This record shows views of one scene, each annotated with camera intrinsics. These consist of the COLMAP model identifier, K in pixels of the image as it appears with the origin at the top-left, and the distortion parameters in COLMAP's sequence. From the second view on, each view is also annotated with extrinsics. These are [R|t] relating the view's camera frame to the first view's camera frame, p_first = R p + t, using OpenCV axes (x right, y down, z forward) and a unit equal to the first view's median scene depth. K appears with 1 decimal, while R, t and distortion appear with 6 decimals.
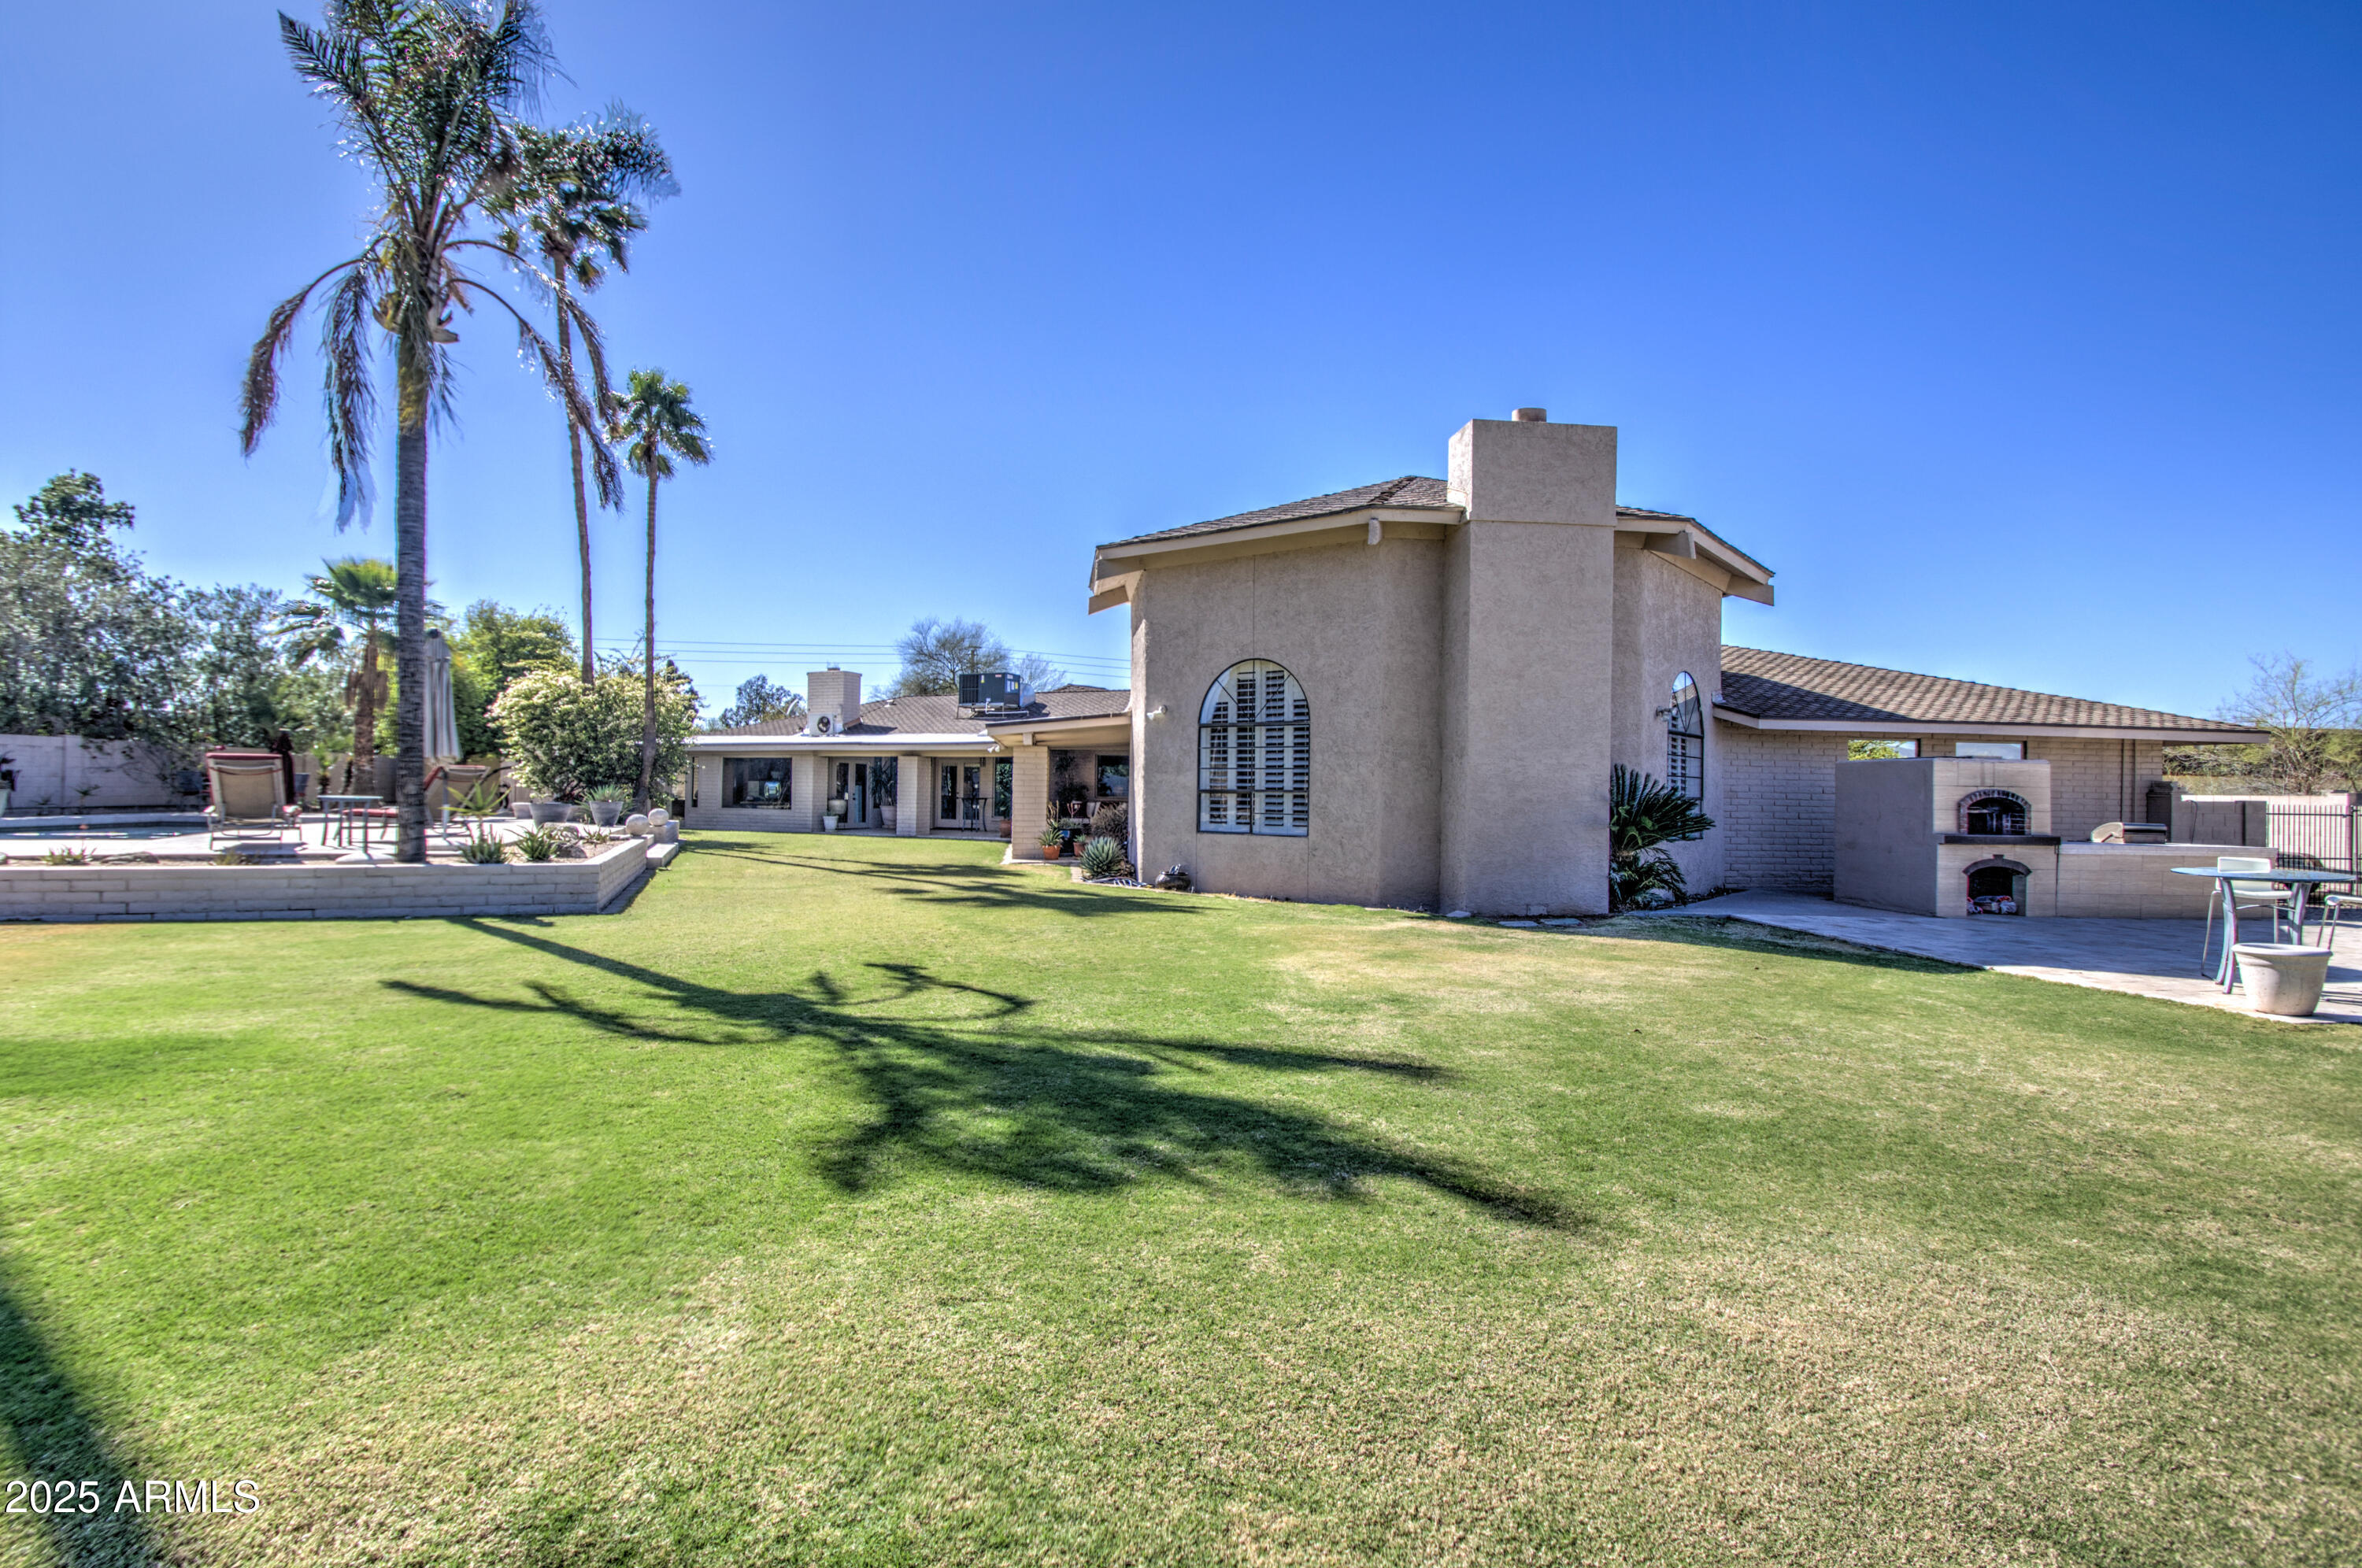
lens RADIAL K [[1158.5, 0, 1166.8], [0, 1158.5, 782.9], [0, 0, 1]] dist [-0.012692, -0.000164]
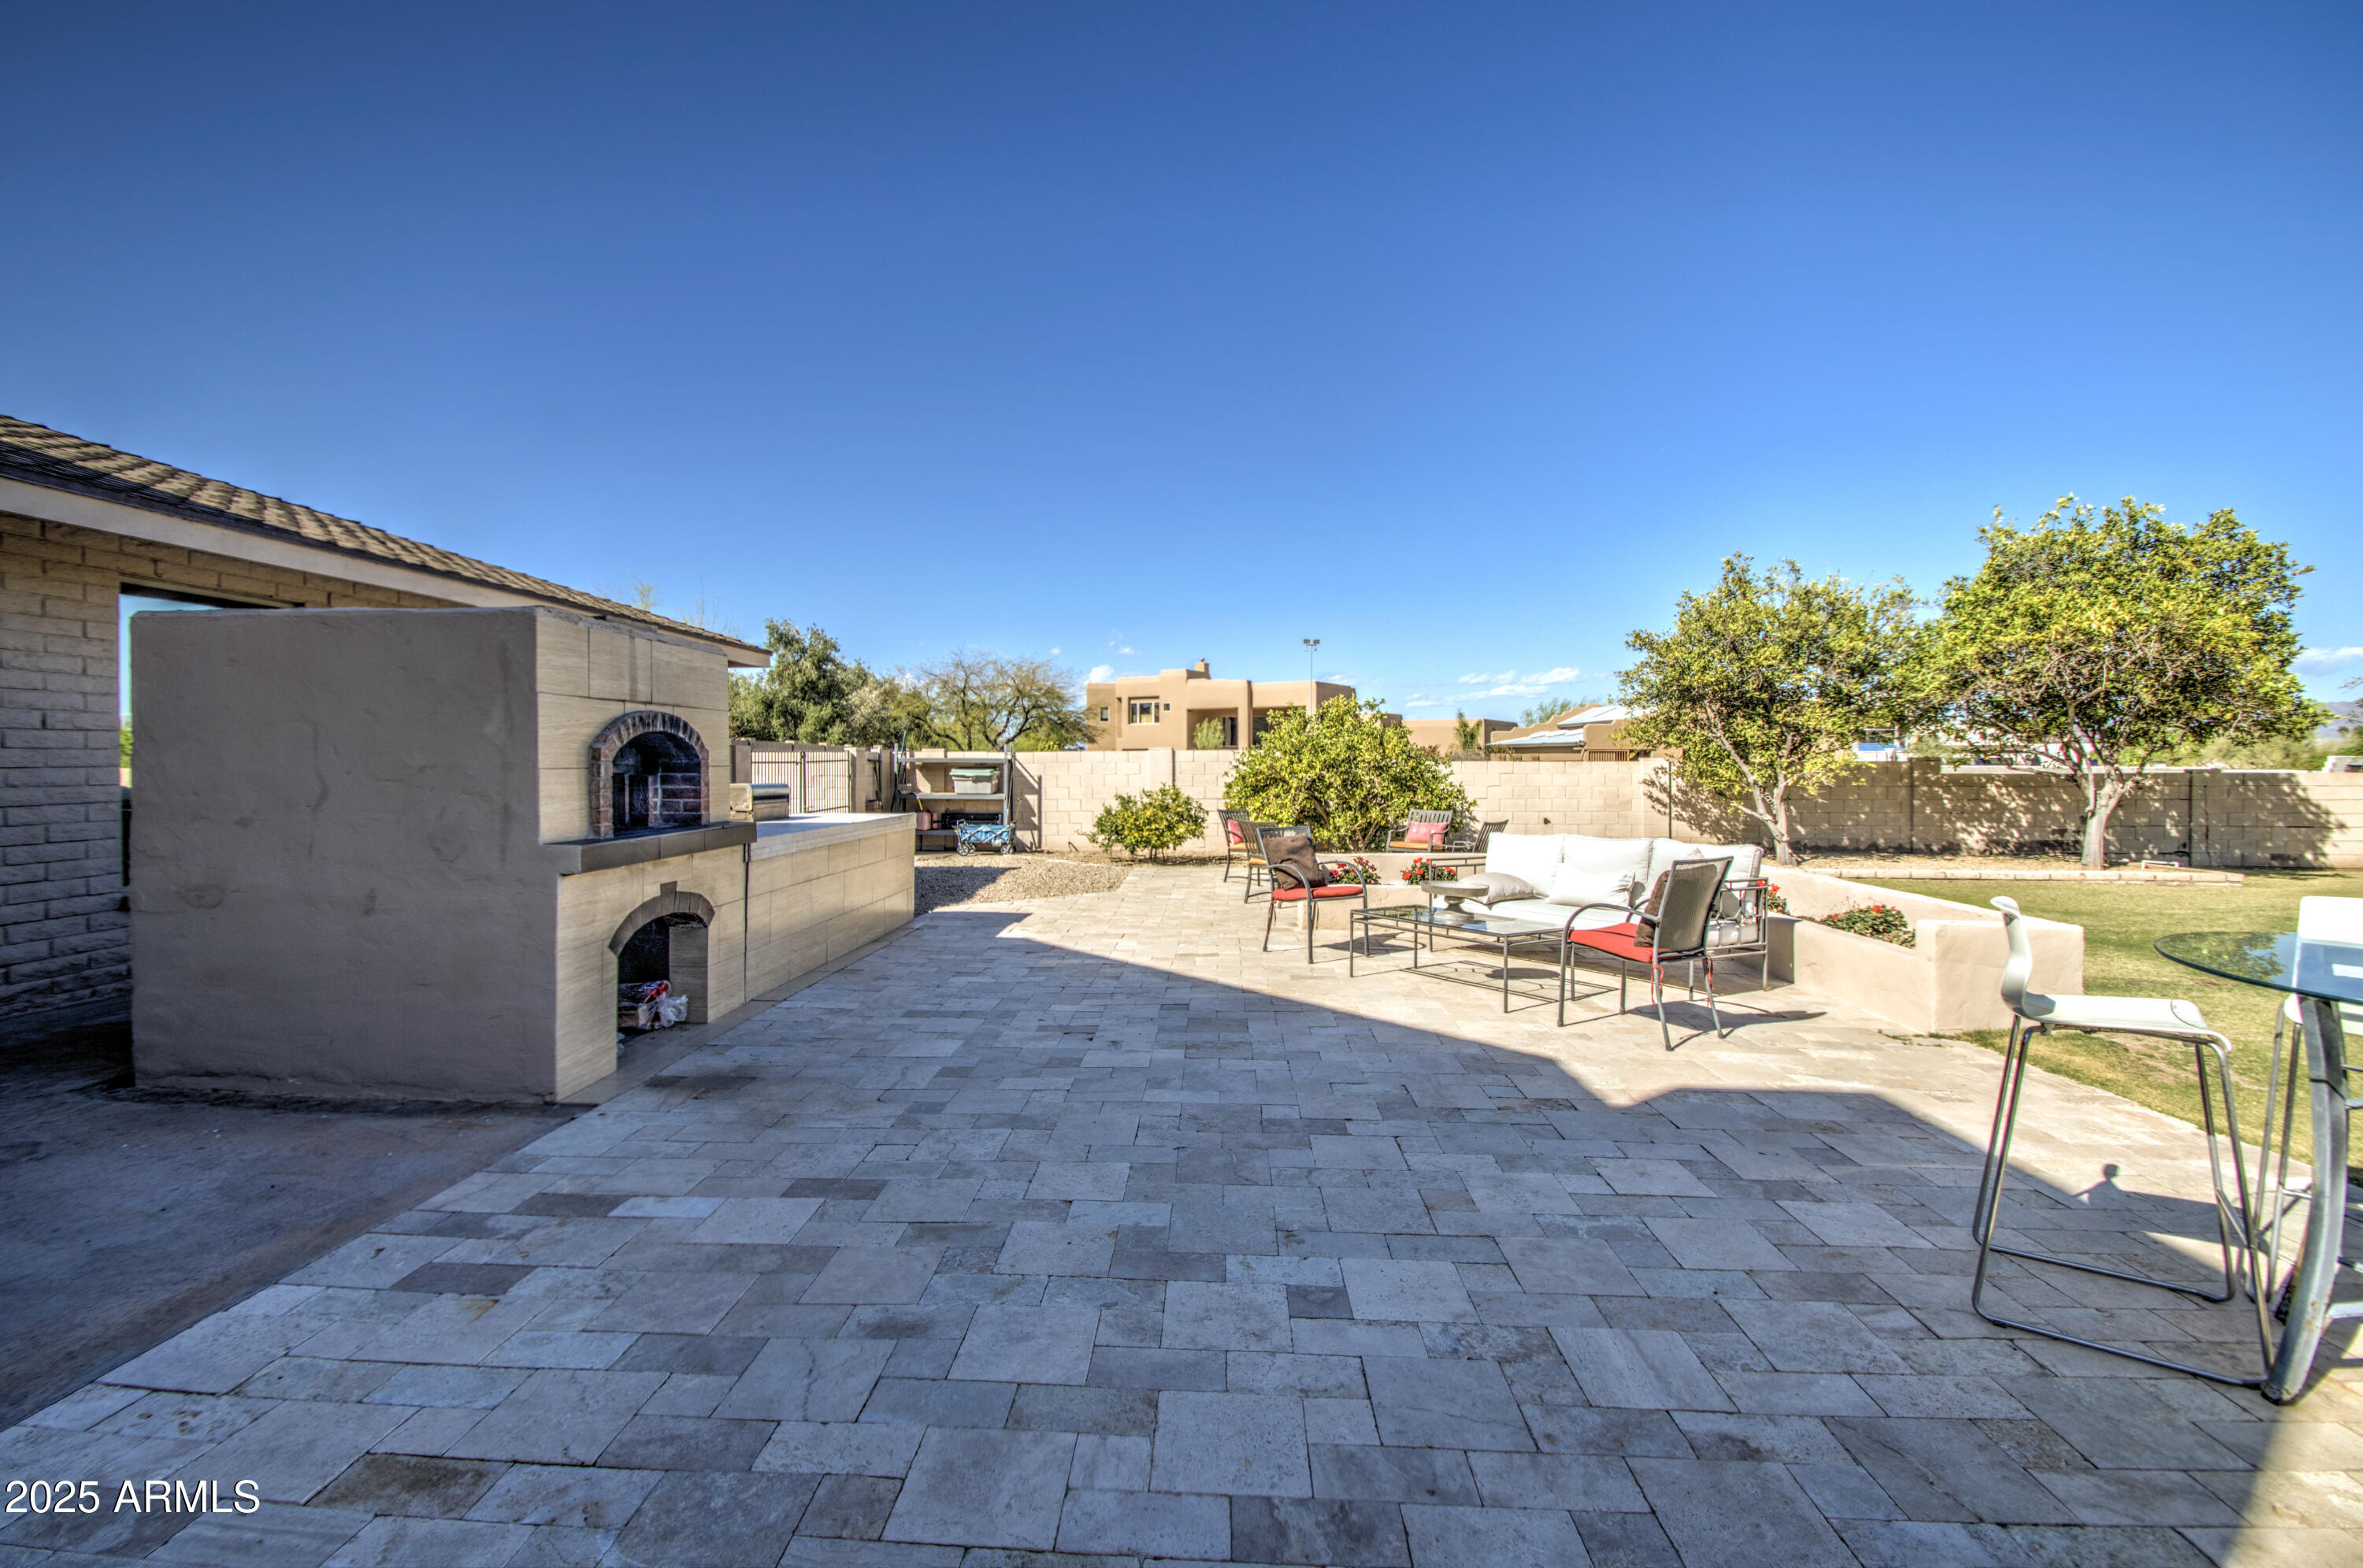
lens RADIAL K [[1047.4, 0, 1168.4], [0, 1047.4, 779.0], [0, 0, 1]] dist [-0.010152, -0.001421]
pose [[0.156825, -0.035904, 0.986974, 0.406594], [-0.008823, 0.999248, 0.037753, 0.013498], [-0.987587, -0.014629, 0.156390, 0.779601]]
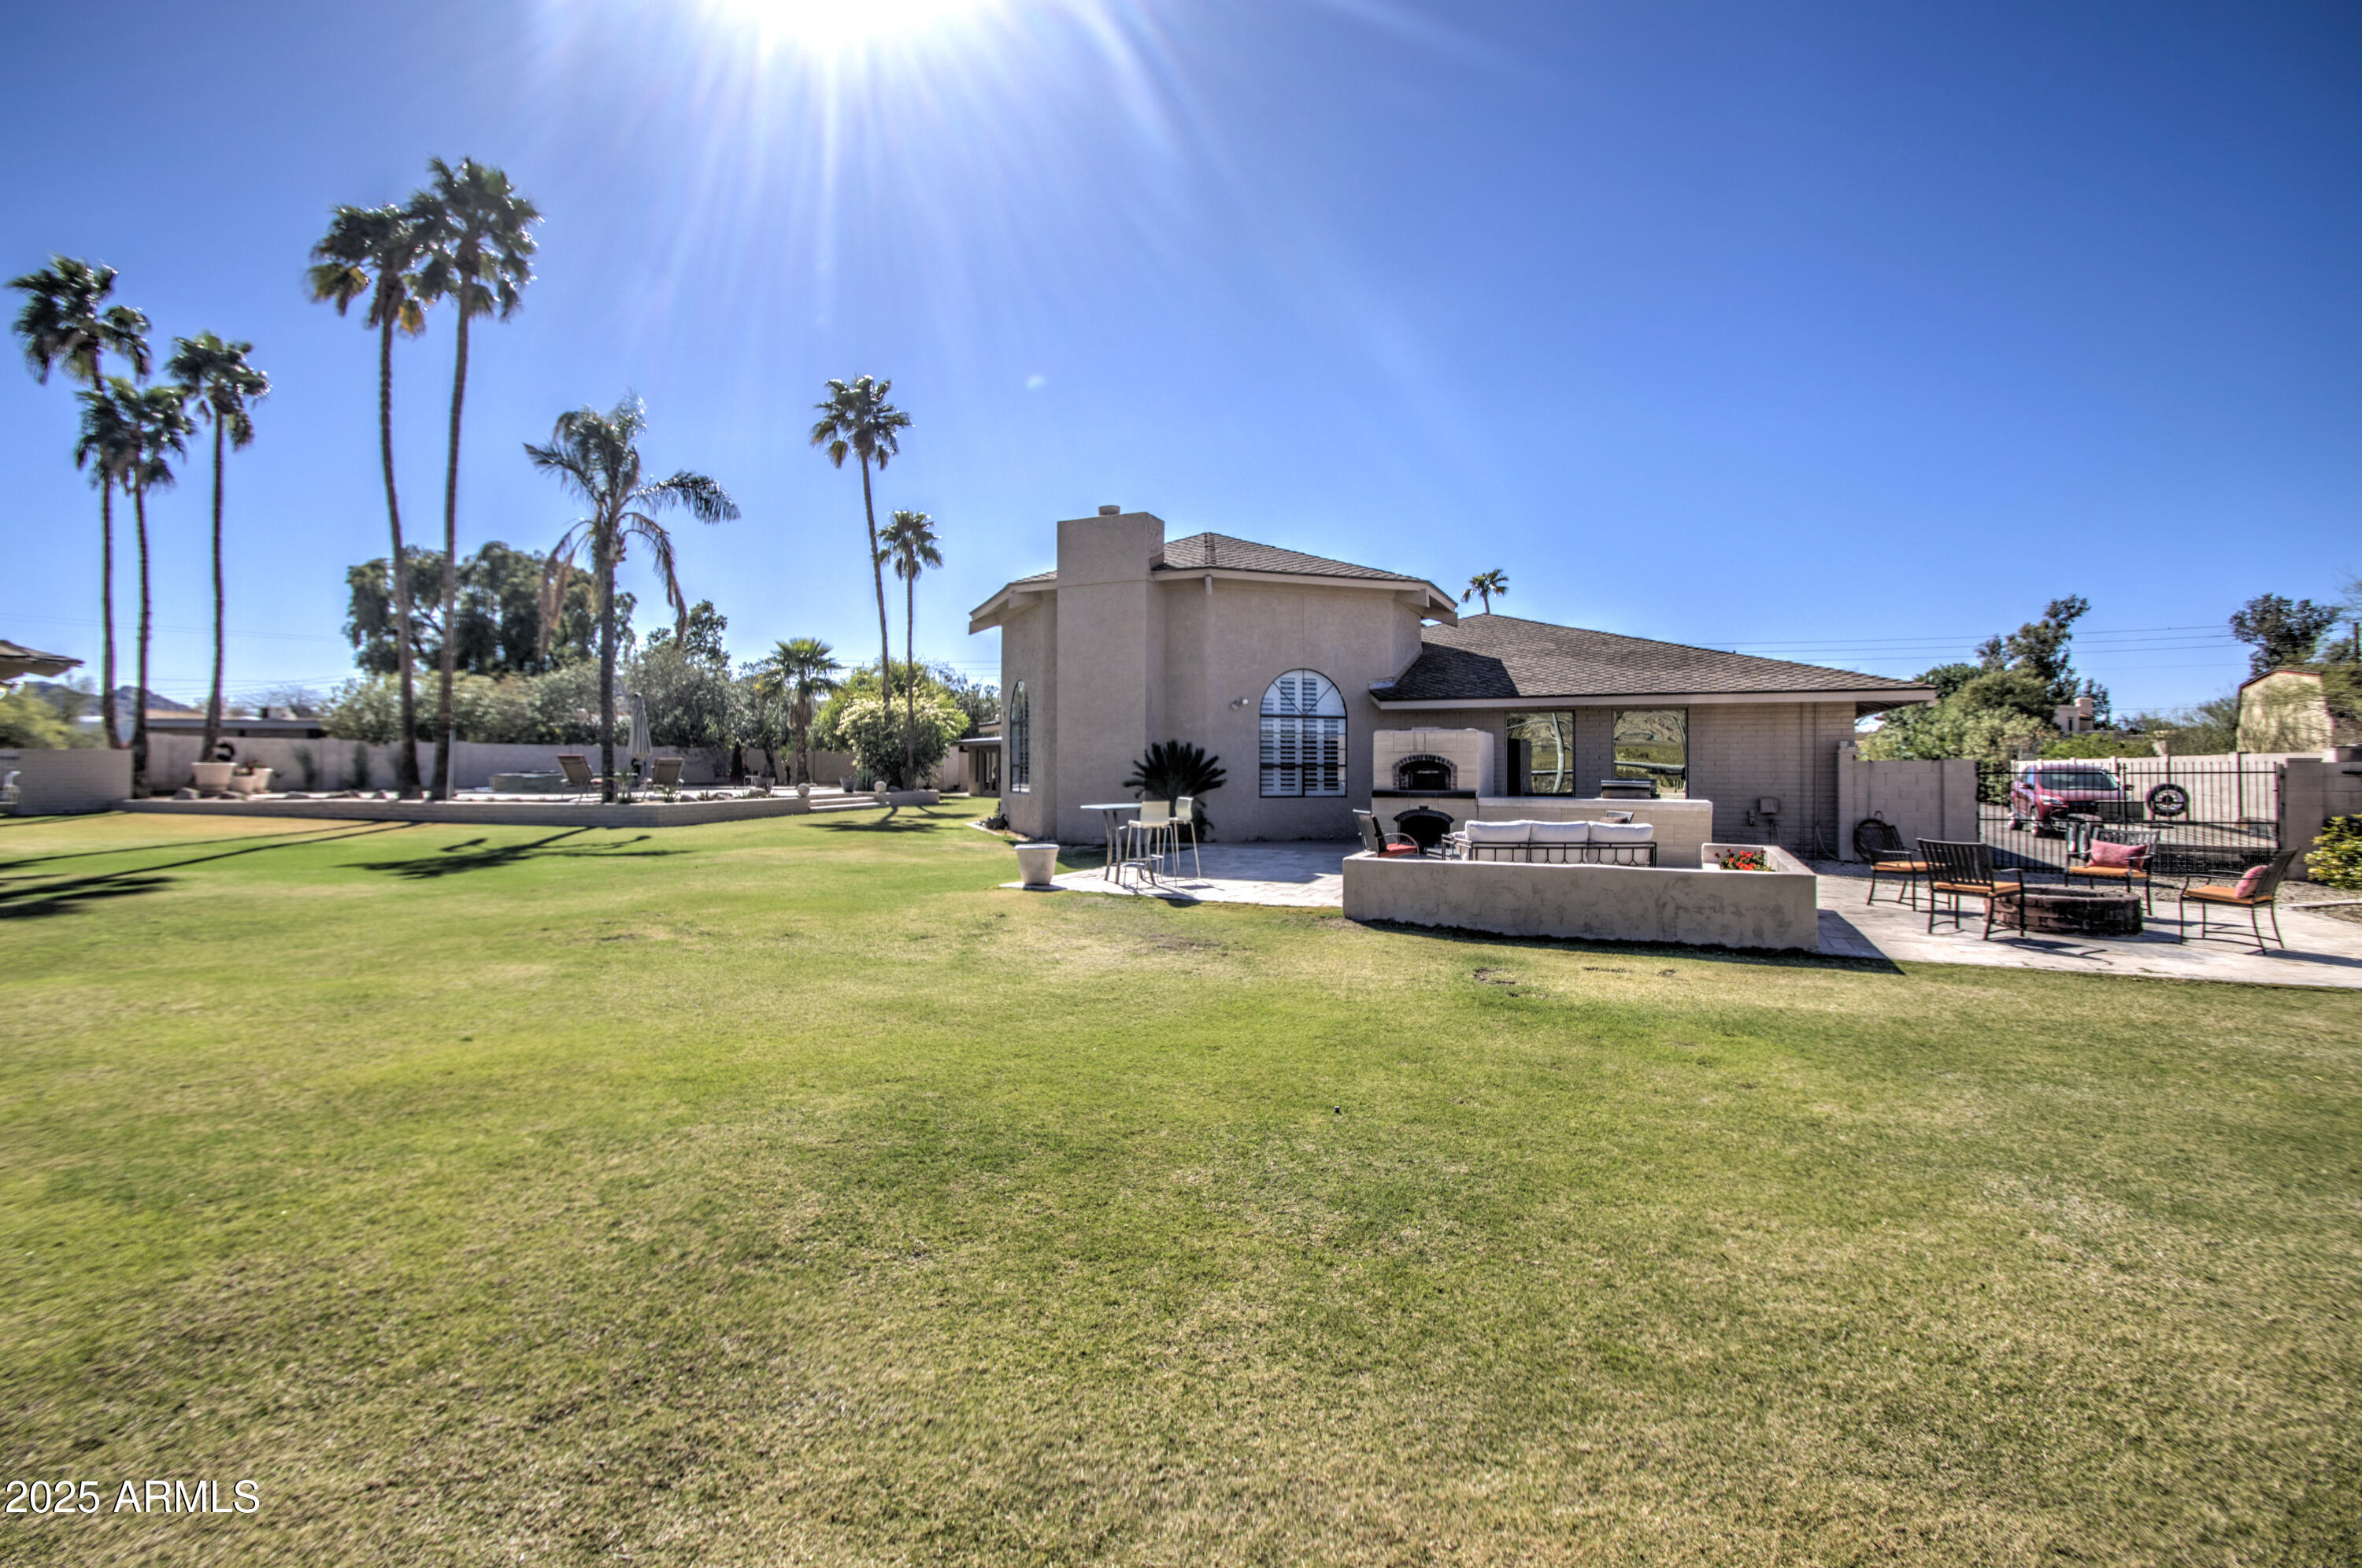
lens RADIAL K [[1046.9, 0, 1183.4], [0, 1046.9, 772.5], [0, 0, 1]] dist [-0.010152, -0.001421]
pose [[0.859300, -0.011337, -0.511347, 1.078077], [0.016640, 0.999845, 0.005796, 0.014550], [0.511202, -0.013489, 0.859355, -0.121138]]
